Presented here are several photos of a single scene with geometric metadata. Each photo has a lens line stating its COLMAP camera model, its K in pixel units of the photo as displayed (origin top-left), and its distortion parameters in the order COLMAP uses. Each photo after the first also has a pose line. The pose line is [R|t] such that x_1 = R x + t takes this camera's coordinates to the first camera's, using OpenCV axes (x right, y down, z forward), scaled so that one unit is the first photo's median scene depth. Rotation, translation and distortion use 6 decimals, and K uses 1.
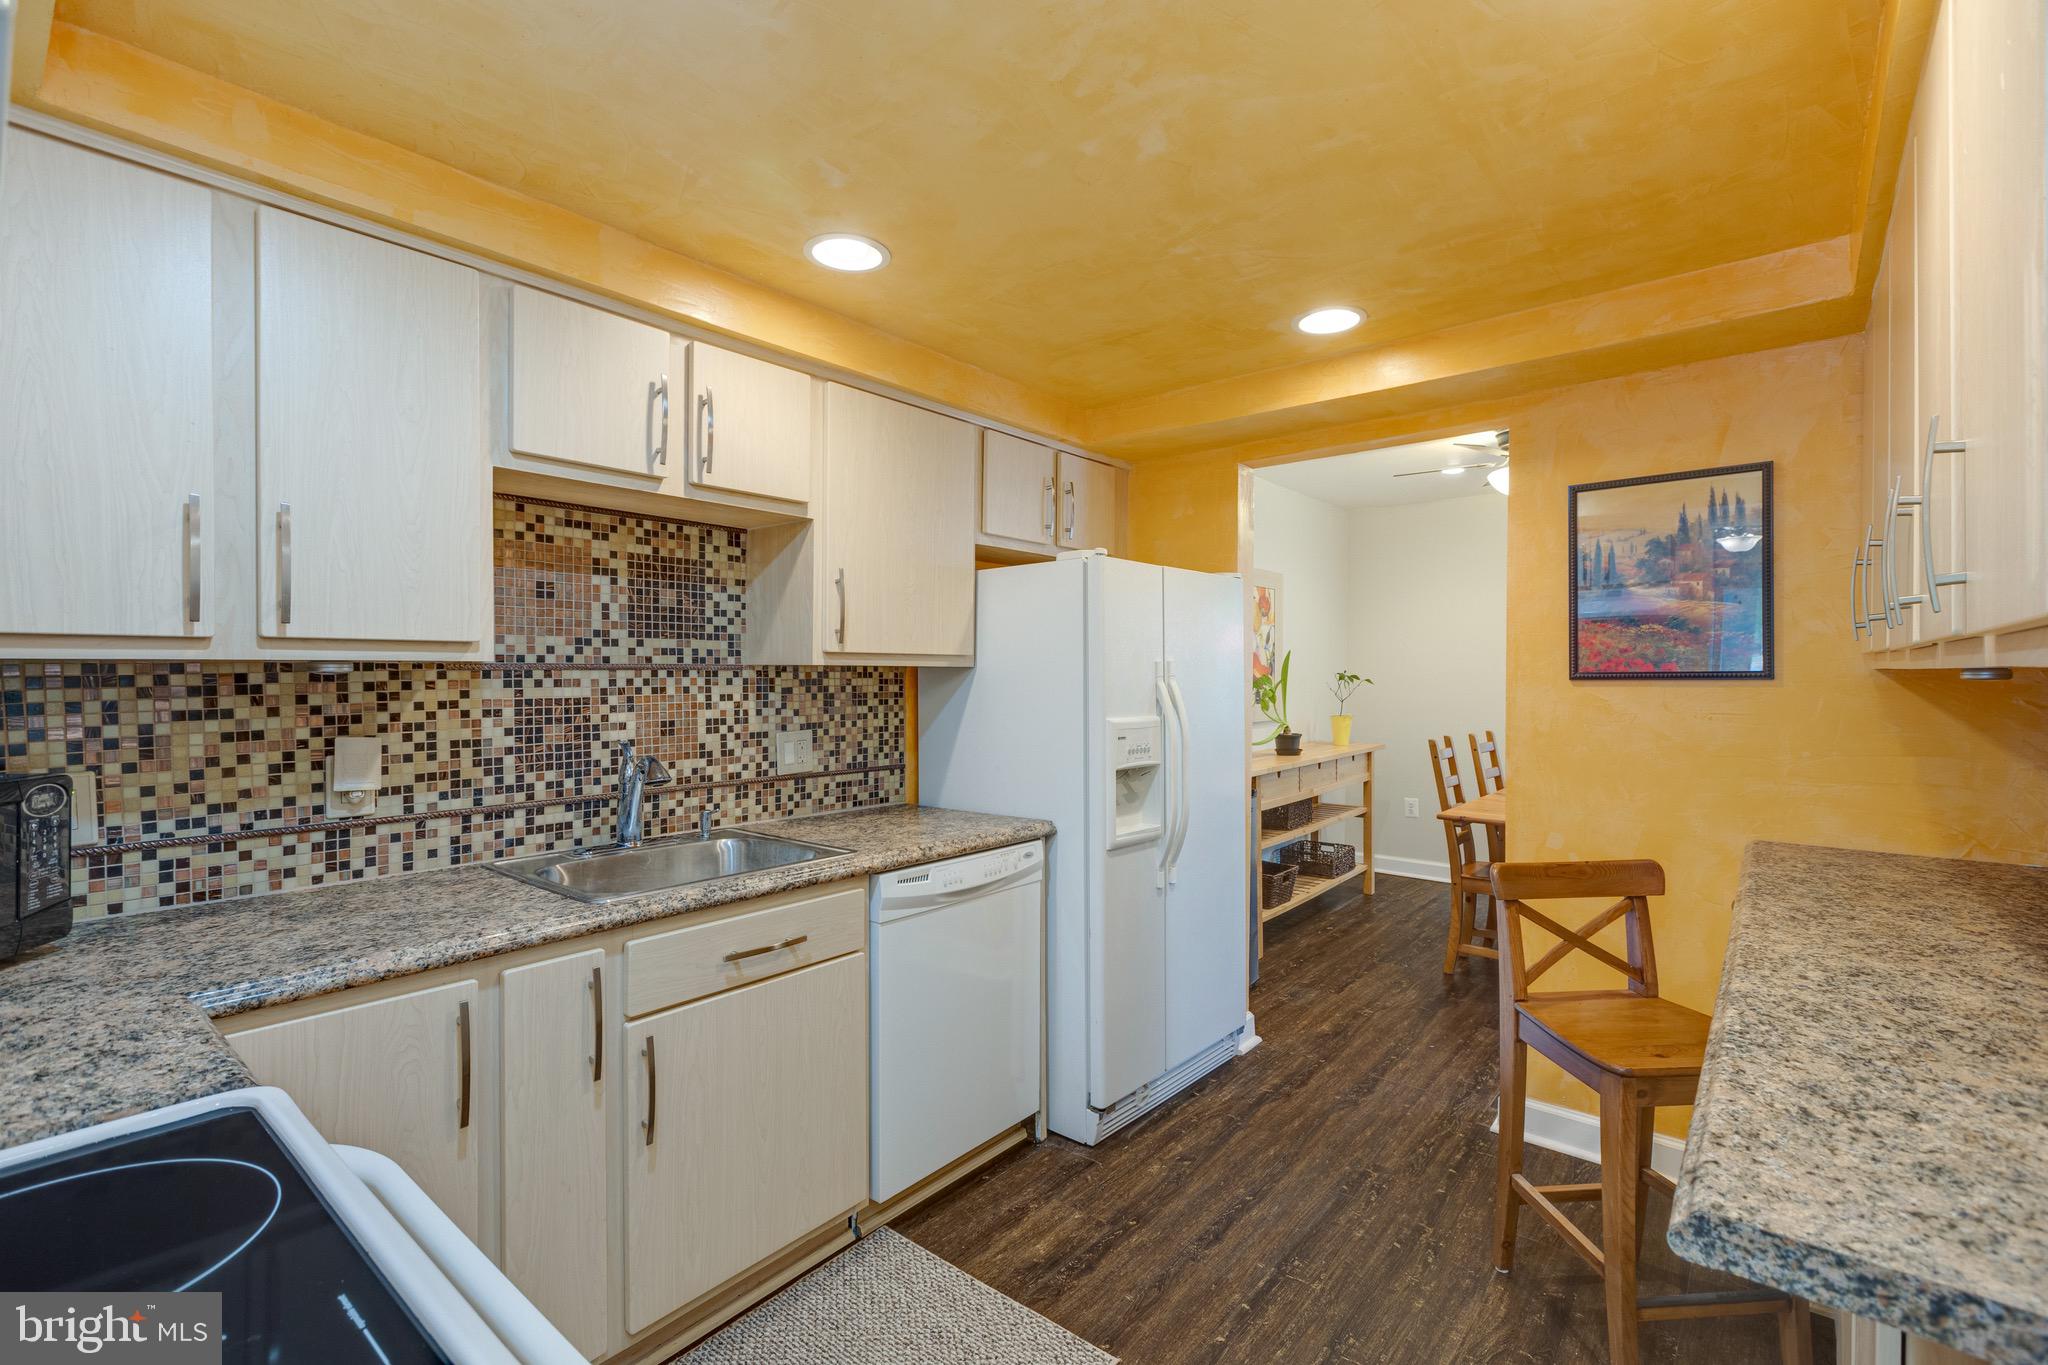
lens RADIAL K [[906.1, 0, 1028.0], [0, 906.1, 678.8], [0, 0, 1]] dist [0.004111, -0.001098]
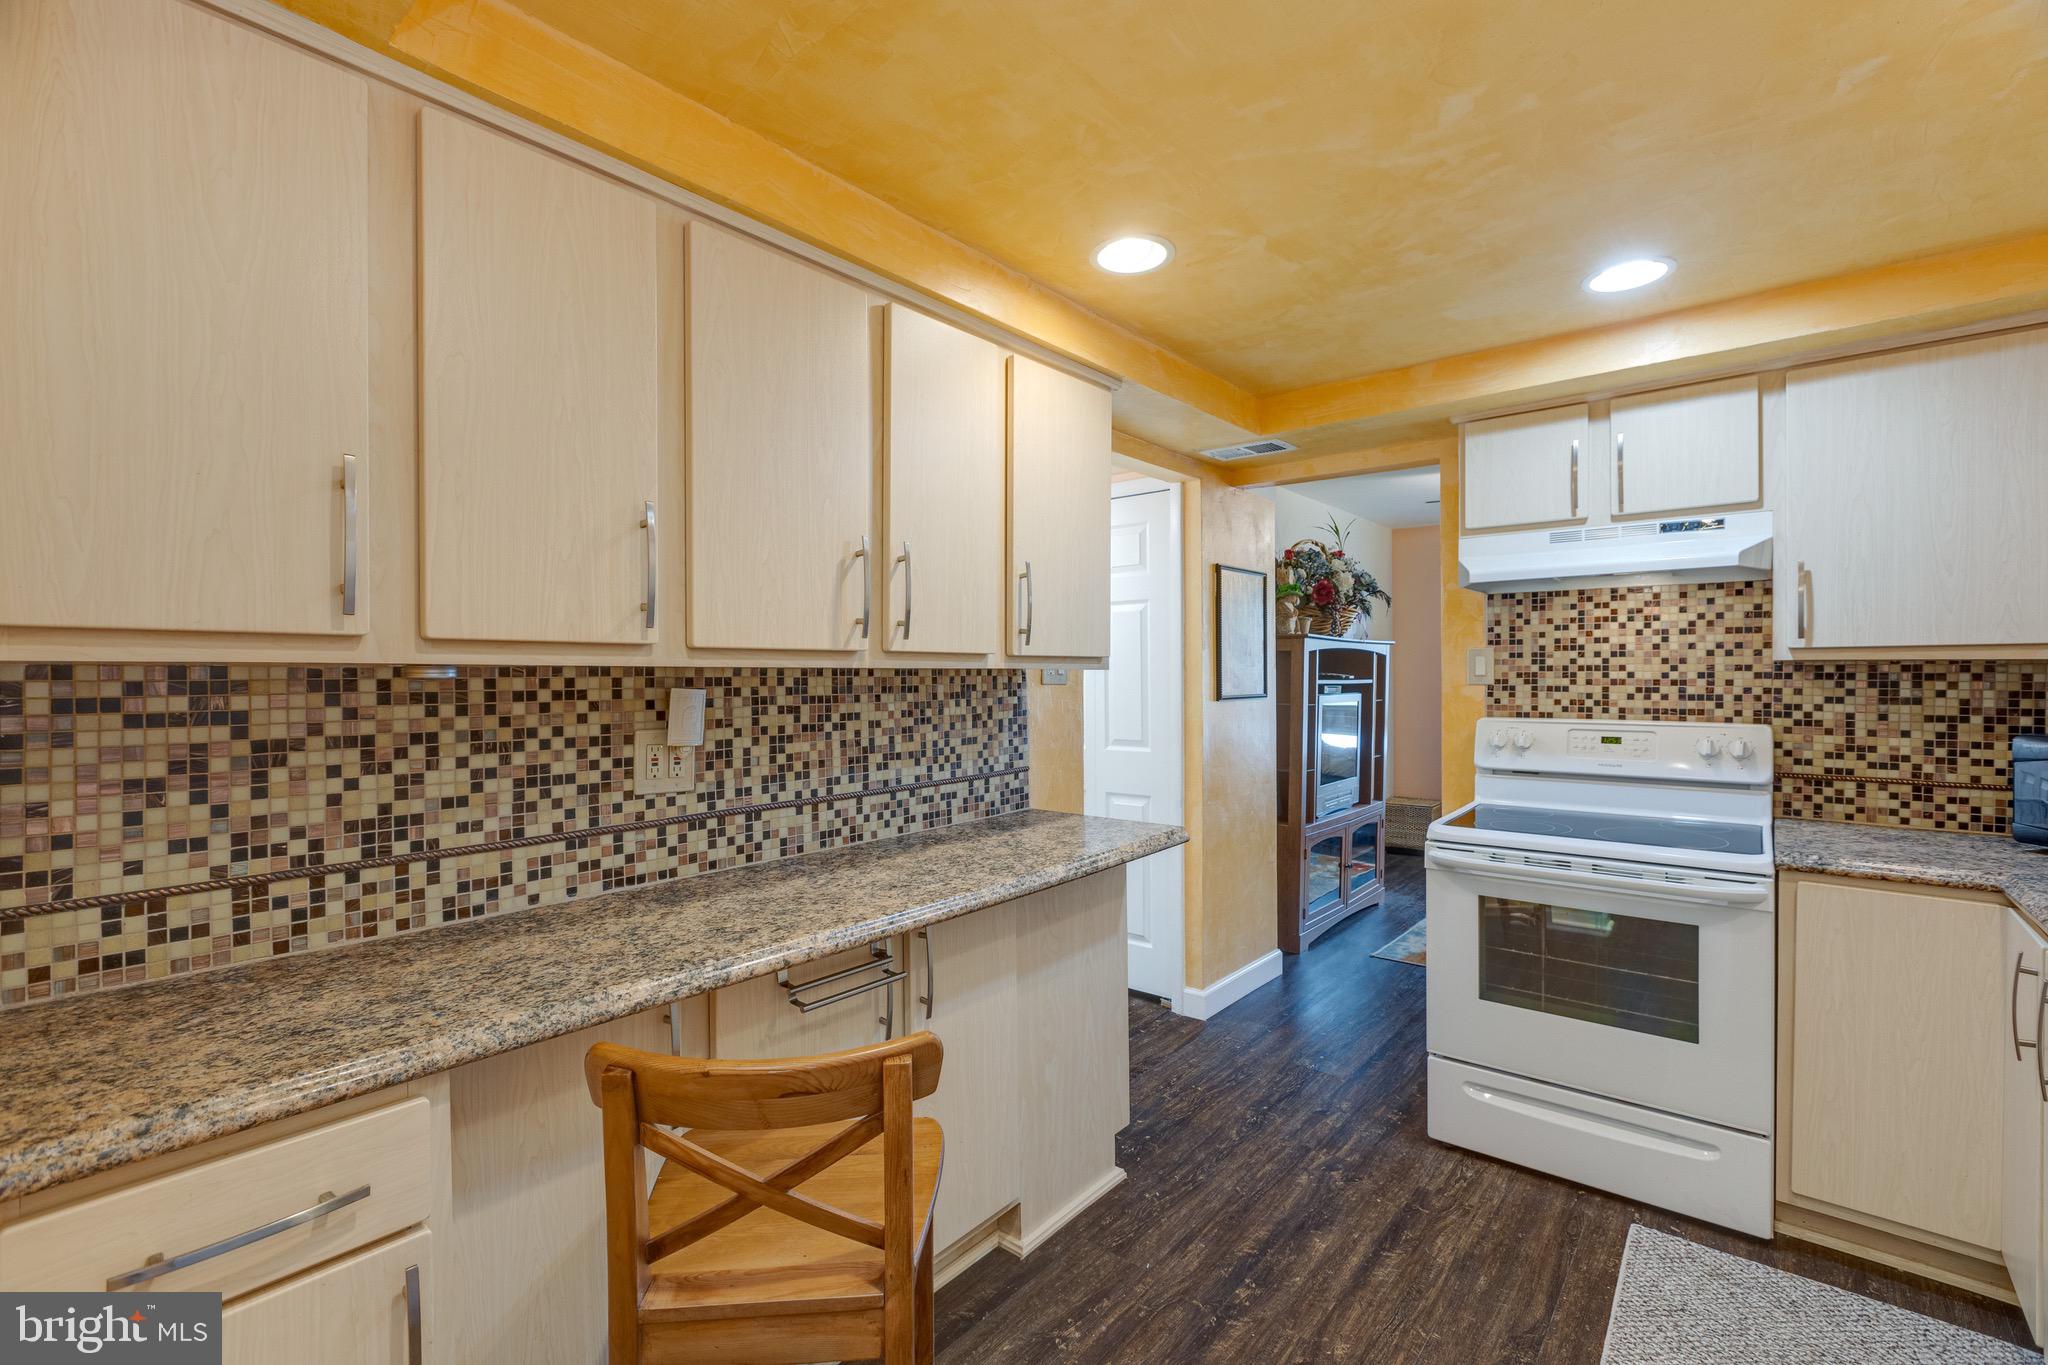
lens RADIAL K [[906.1, 0, 1027.2], [0, 906.1, 680.2], [0, 0, 1]] dist [0.004111, -0.001098]
pose [[-0.999991, 0.002412, -0.003378, 0.487534], [0.002365, 0.999903, 0.013729, -0.007428], [0.003411, 0.013721, -0.999900, 1.613445]]
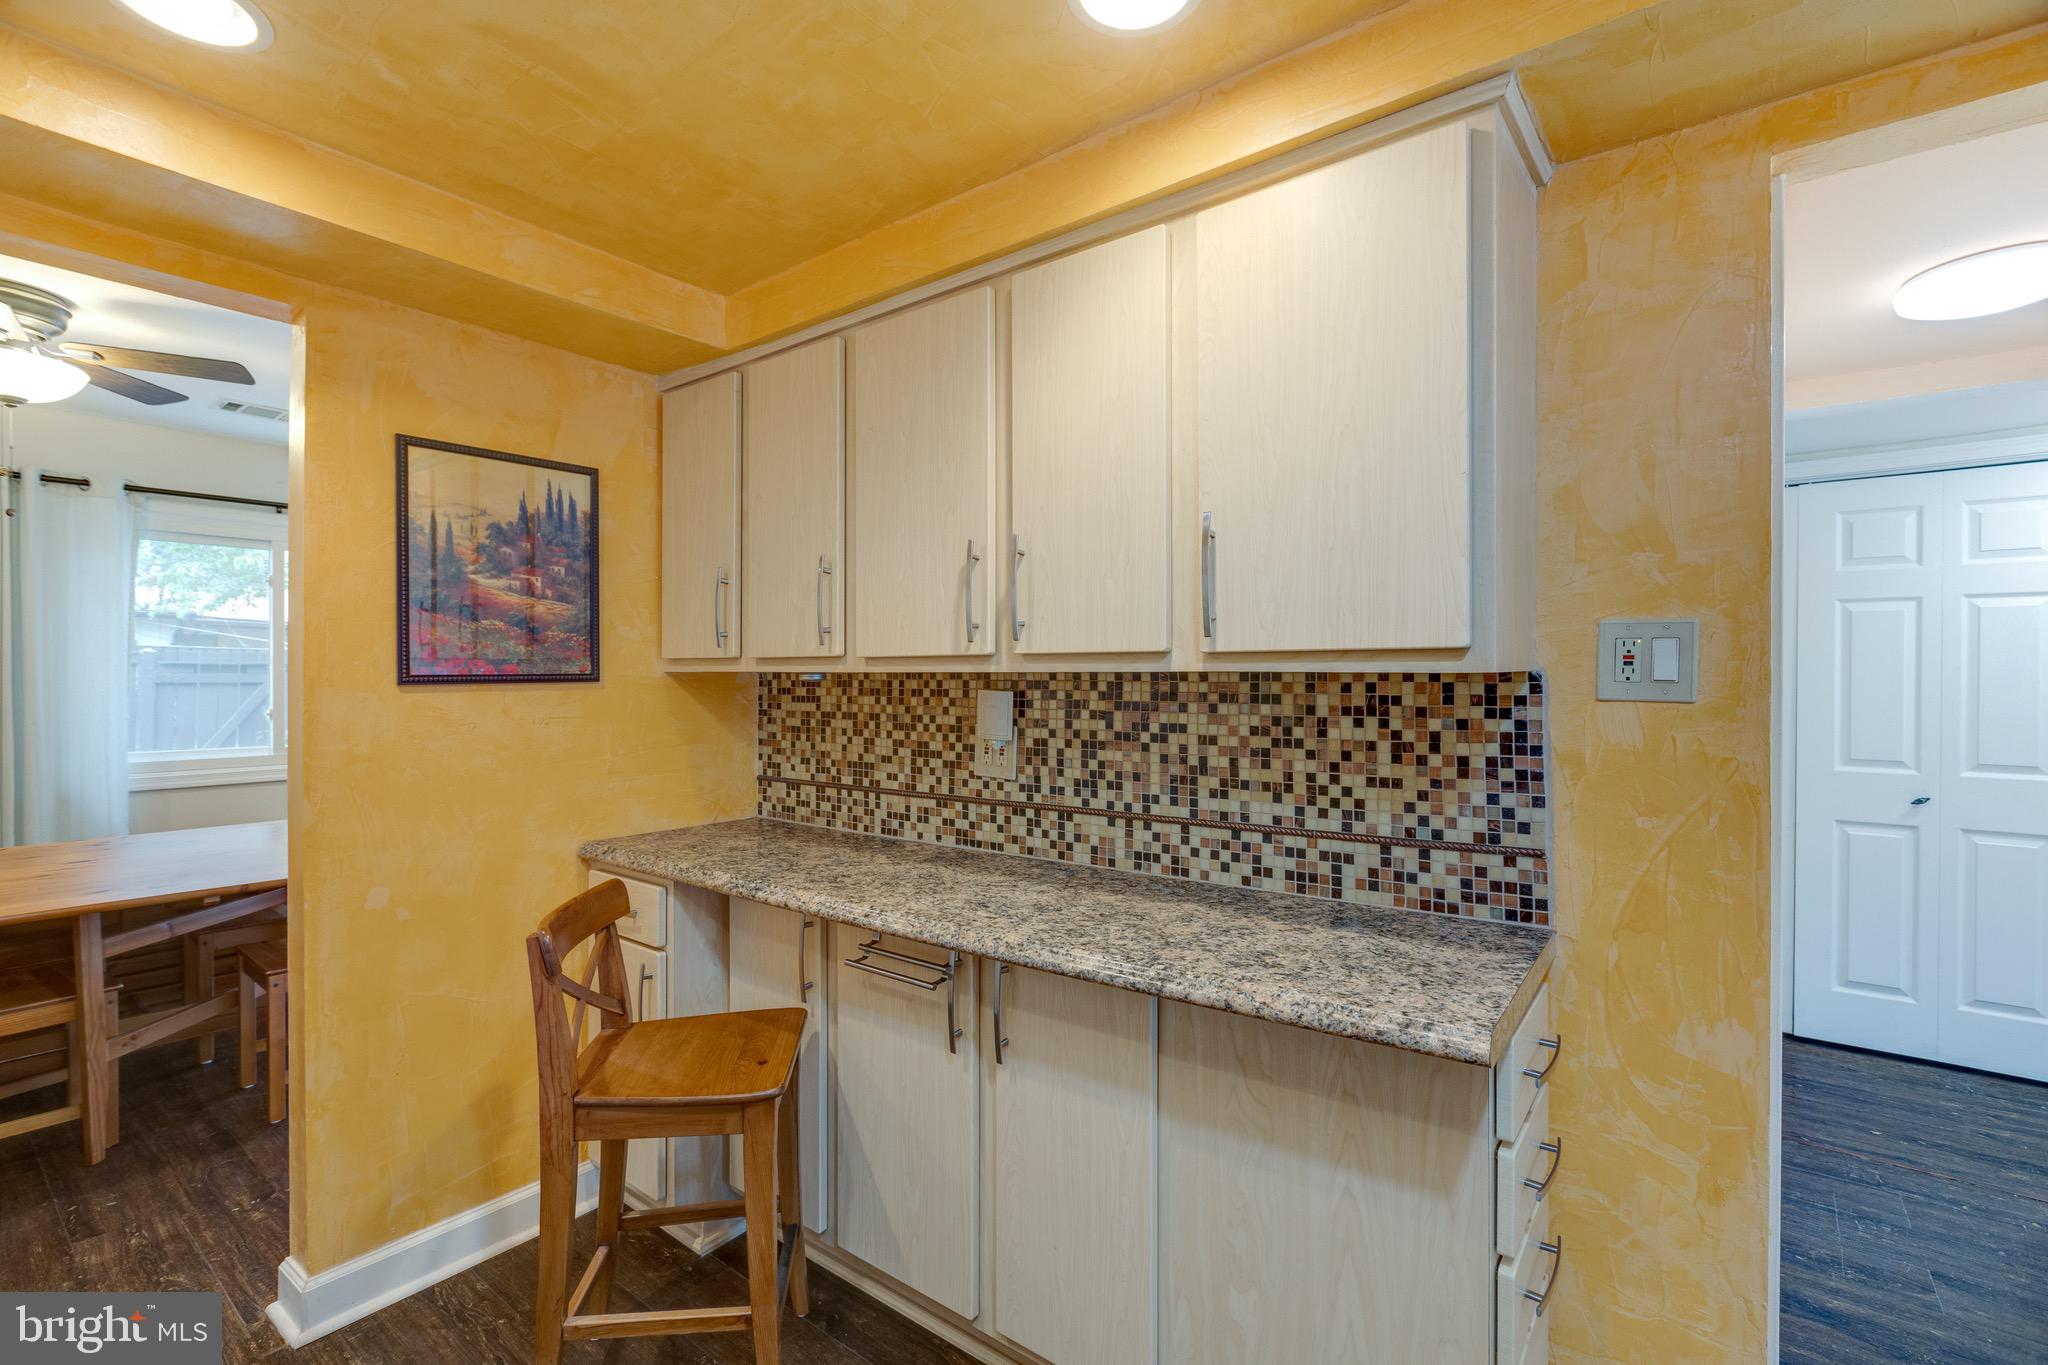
lens RADIAL K [[906.1, 0, 1028.5], [0, 906.1, 678.3], [0, 0, 1]] dist [0.004111, -0.001098]
pose [[-0.046542, -0.003395, 0.998911, -0.268699], [0.006466, 0.999972, 0.003699, -0.005054], [-0.998895, 0.006632, -0.046519, 0.671375]]
